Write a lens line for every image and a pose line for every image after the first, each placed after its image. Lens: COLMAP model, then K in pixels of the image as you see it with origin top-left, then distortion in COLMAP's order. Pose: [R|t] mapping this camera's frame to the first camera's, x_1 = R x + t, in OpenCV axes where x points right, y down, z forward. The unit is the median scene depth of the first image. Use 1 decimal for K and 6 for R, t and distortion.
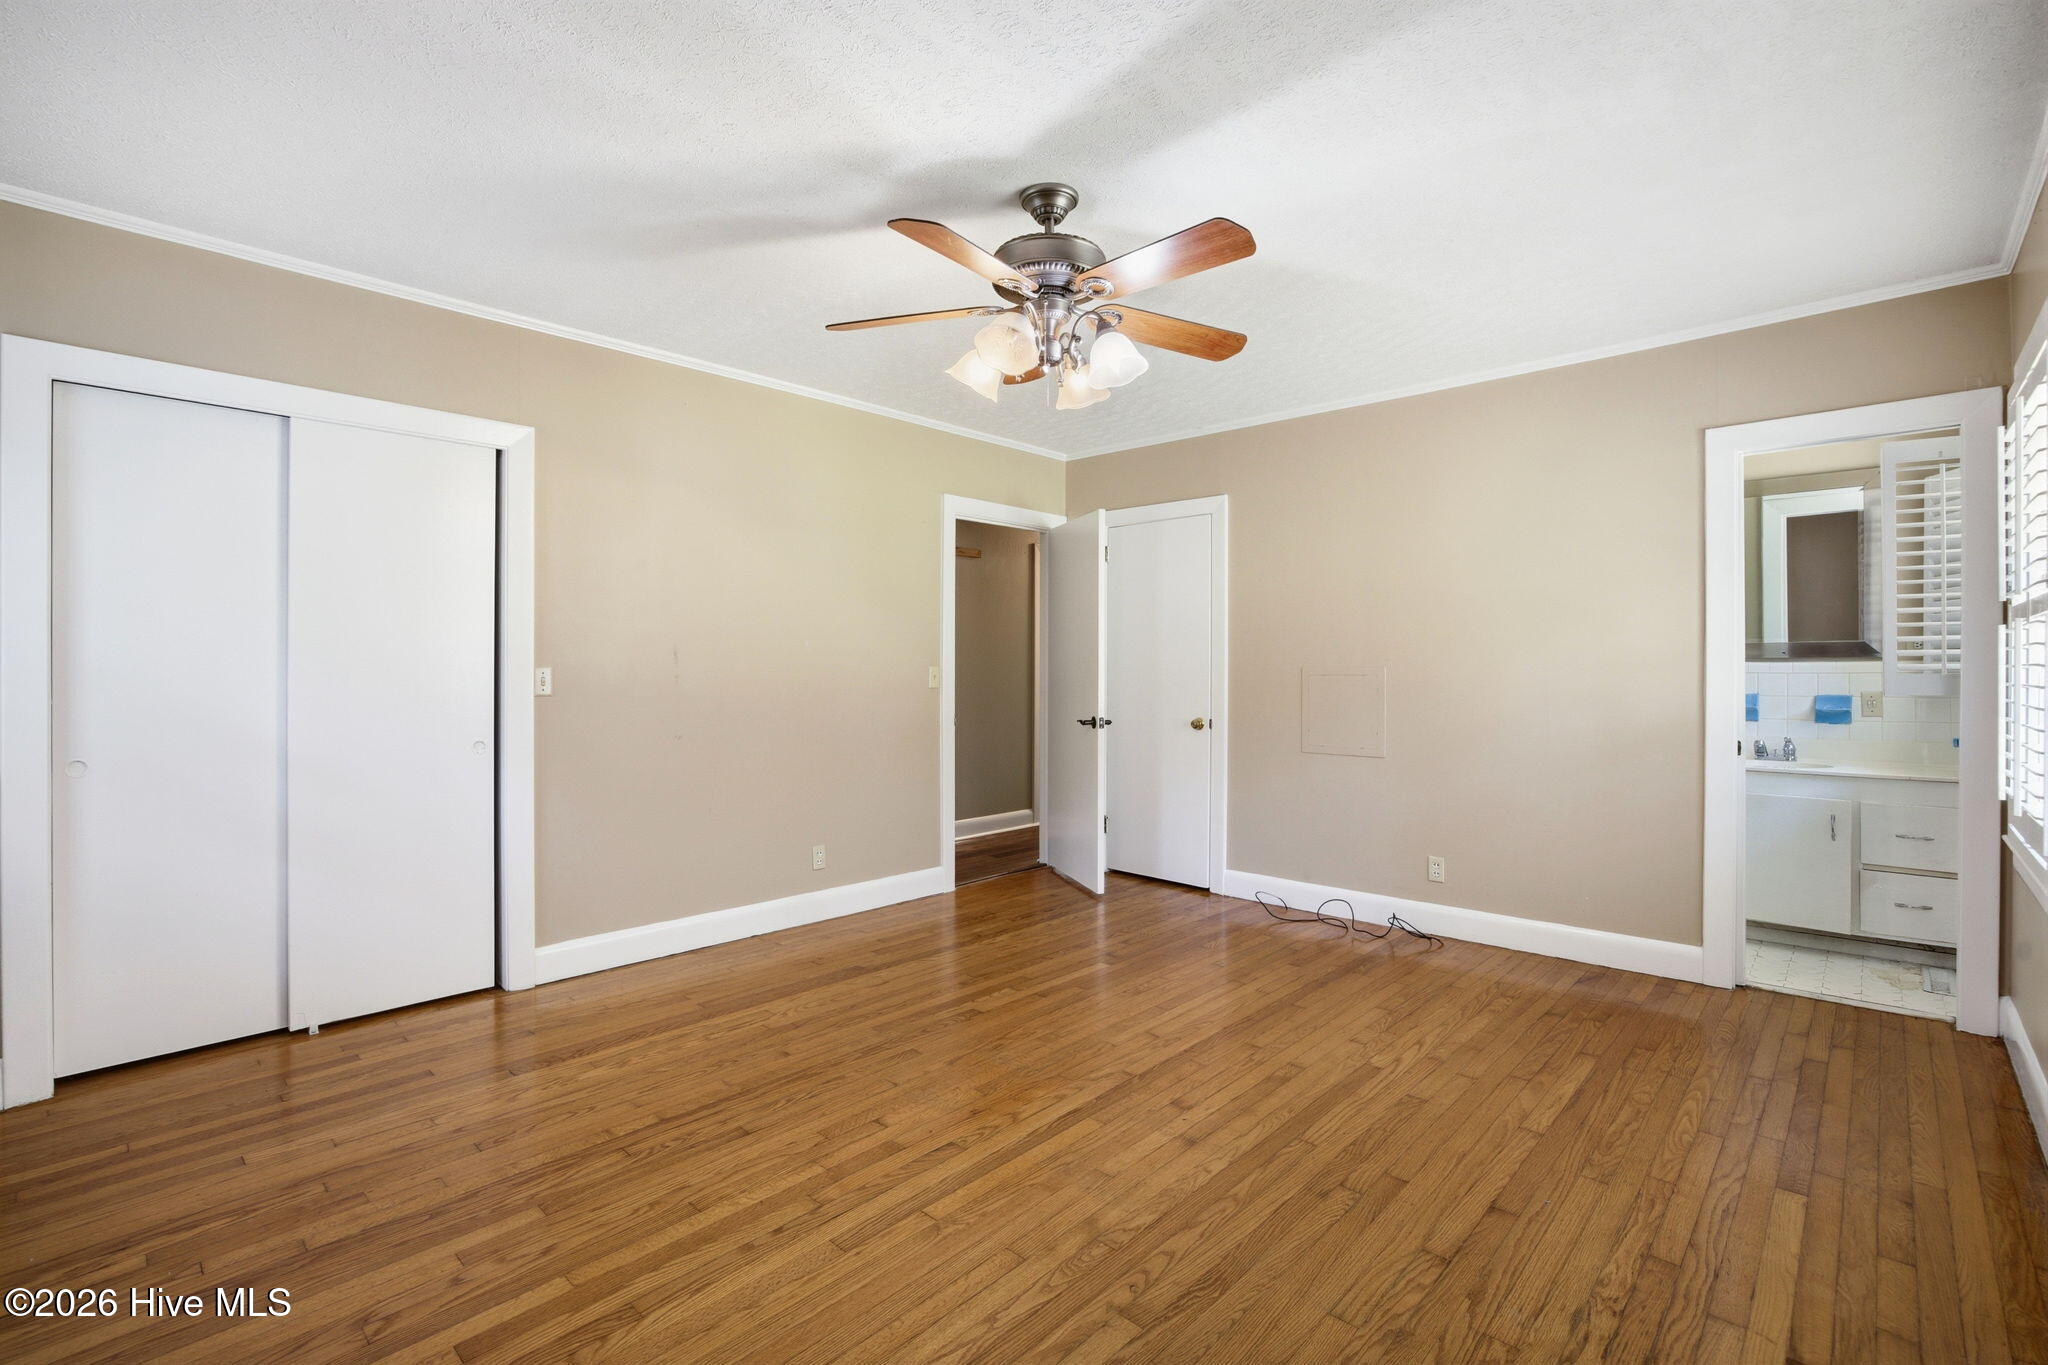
lens RADIAL K [[925.9, 0, 1020.2], [0, 925.9, 674.5], [0, 0, 1]] dist [-0.019631, 0.003418]
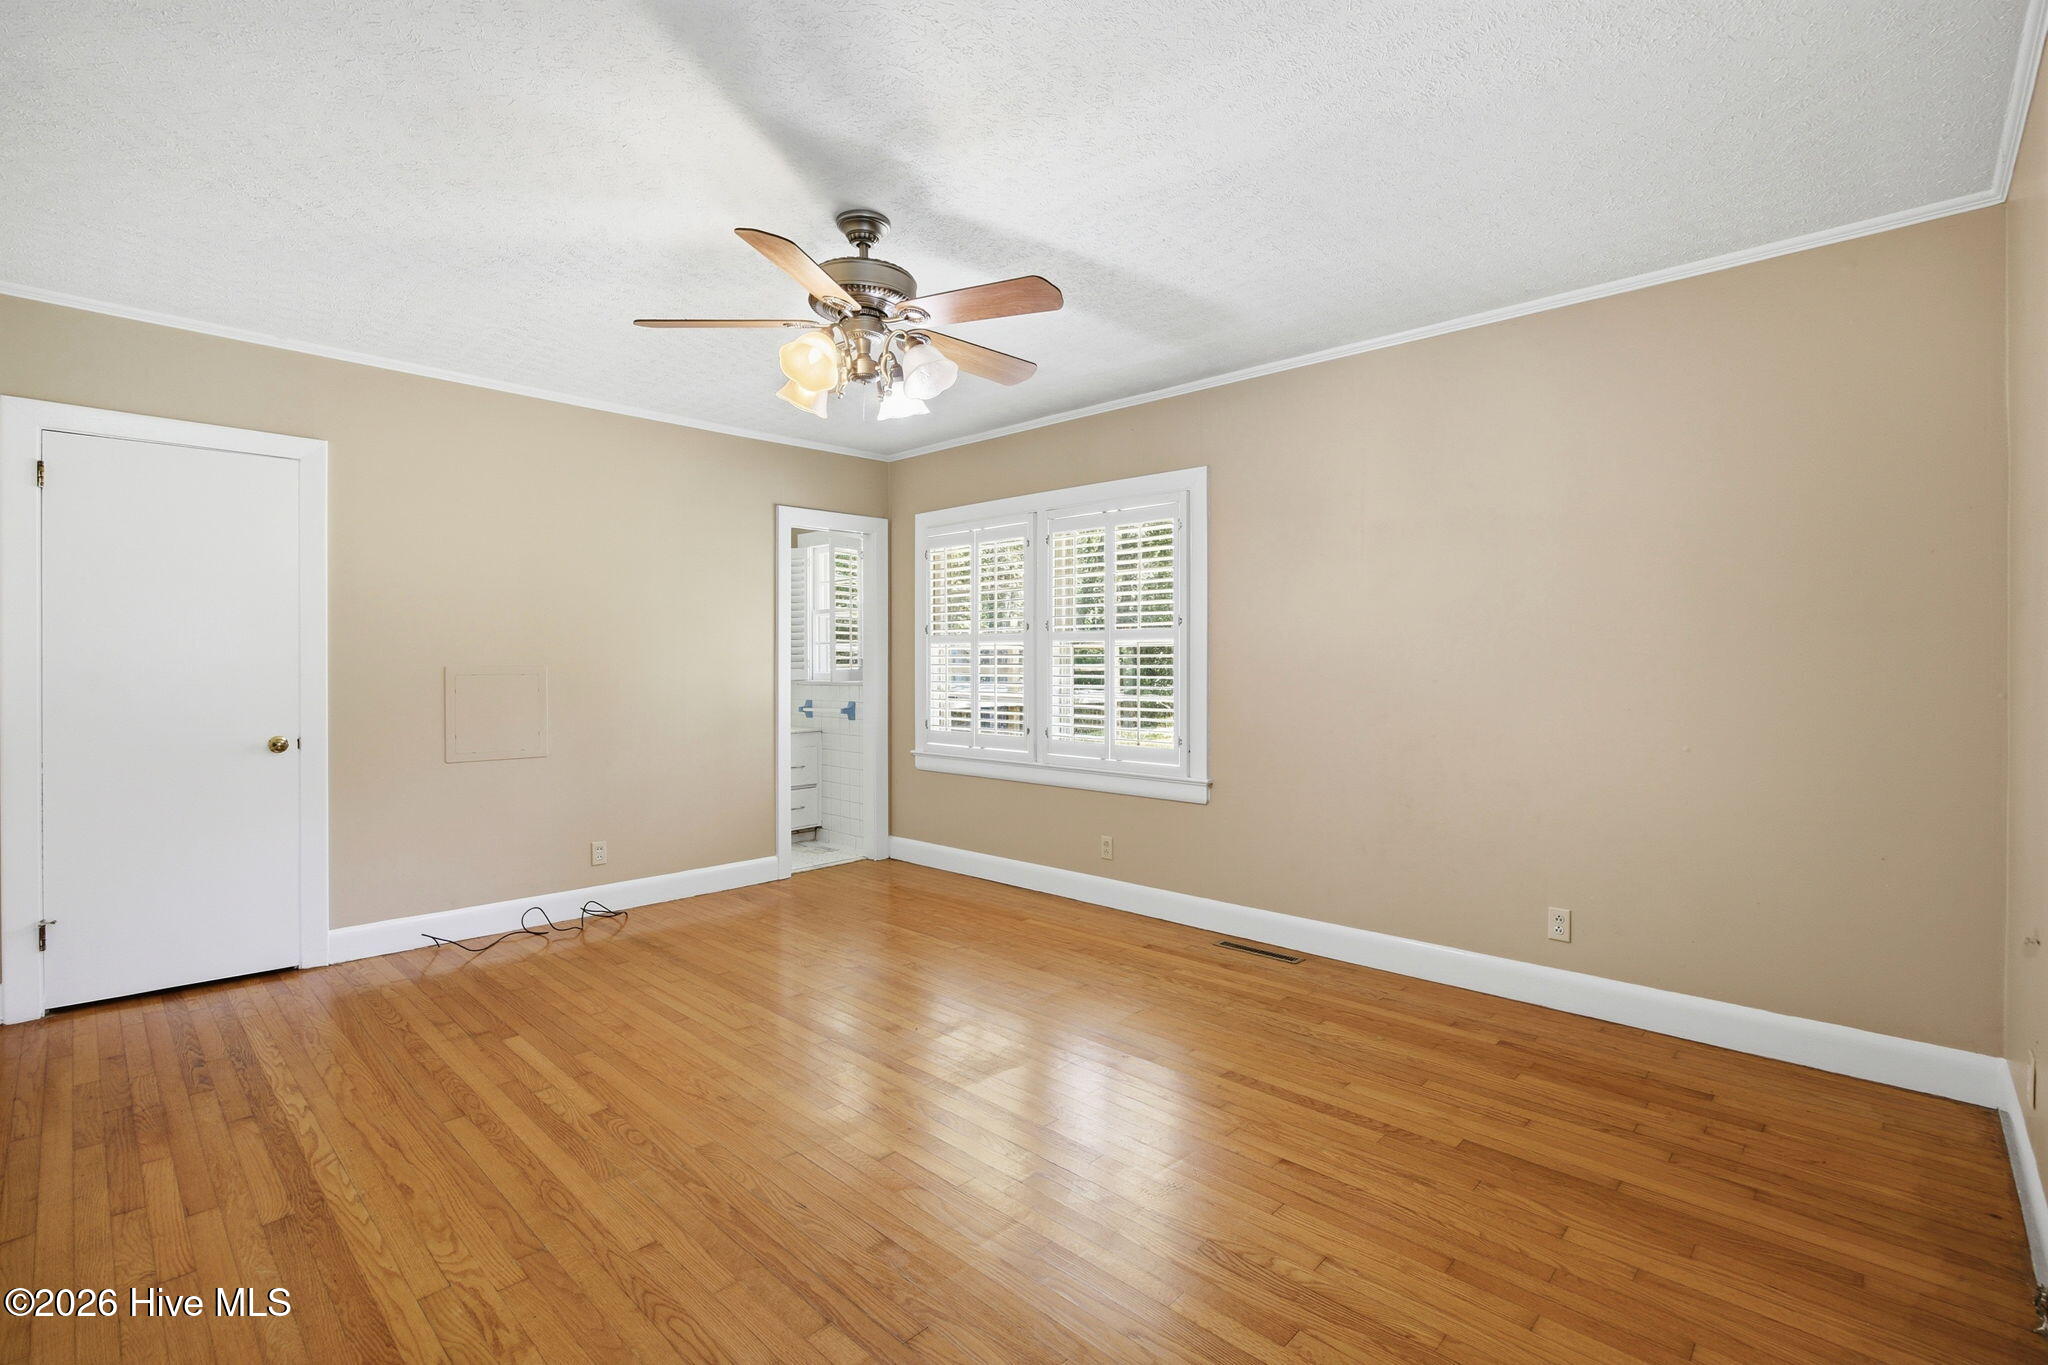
lens RADIAL K [[925.9, 0, 1016.1], [0, 925.9, 669.0], [0, 0, 1]] dist [-0.019631, 0.003418]
pose [[0.007291, -0.000687, 0.999973, -0.907537], [0.009716, 0.999953, 0.000617, -0.002008], [-0.999926, 0.009712, 0.007297, 0.722968]]
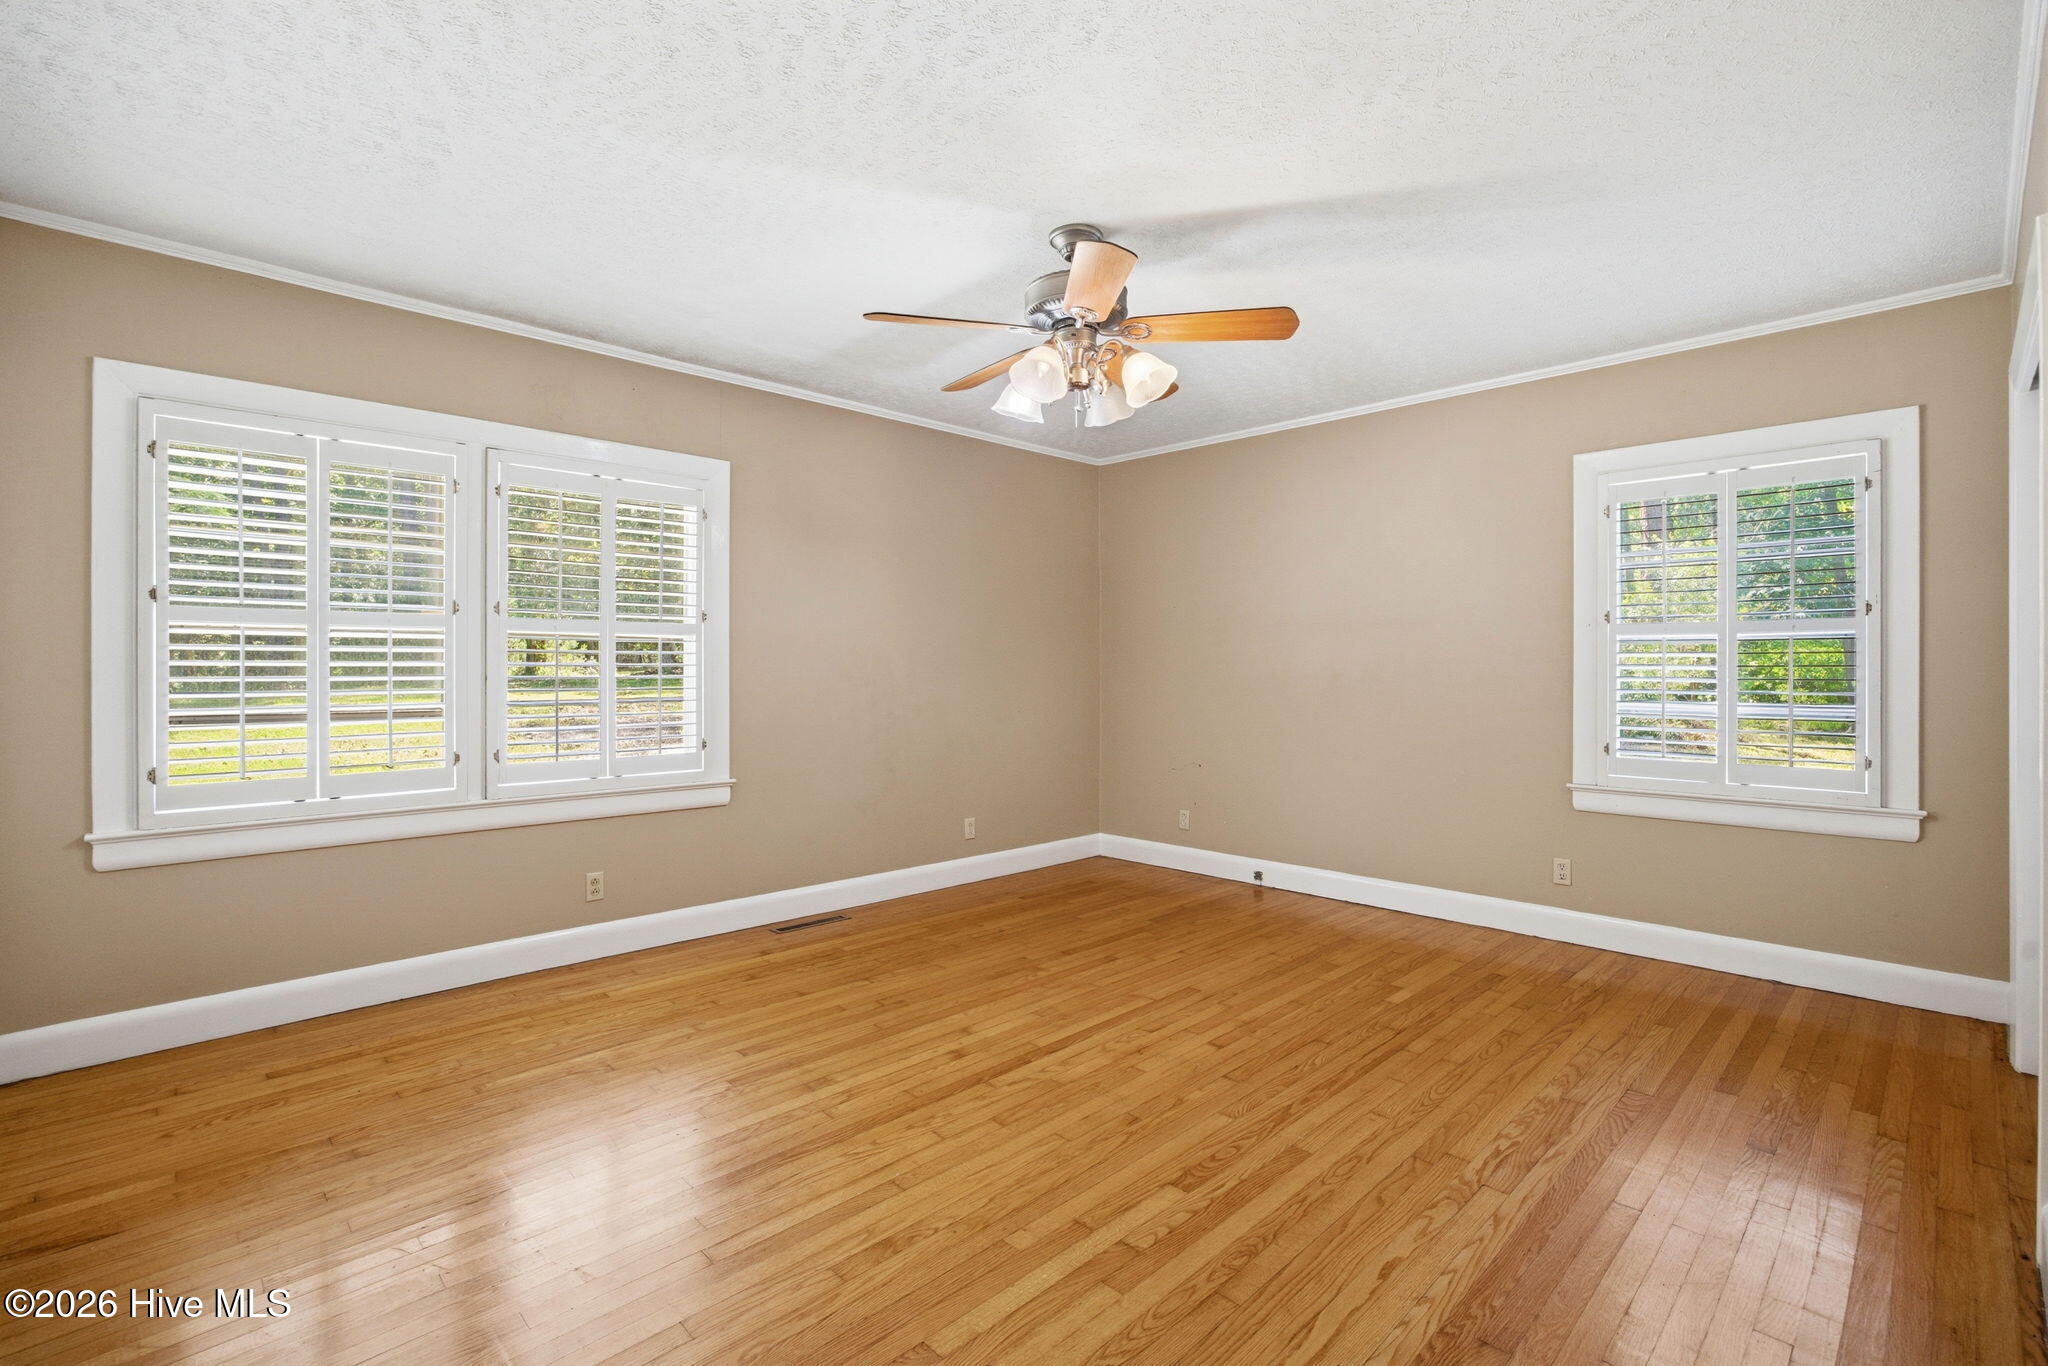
lens RADIAL K [[925.9, 0, 1024.2], [0, 925.9, 669.0], [0, 0, 1]] dist [-0.019631, 0.003418]
pose [[-0.999384, -0.001333, 0.035075, 0.046581], [-0.000936, 0.999935, 0.011323, -0.013359], [-0.035088, 0.011283, -0.999321, 1.856245]]
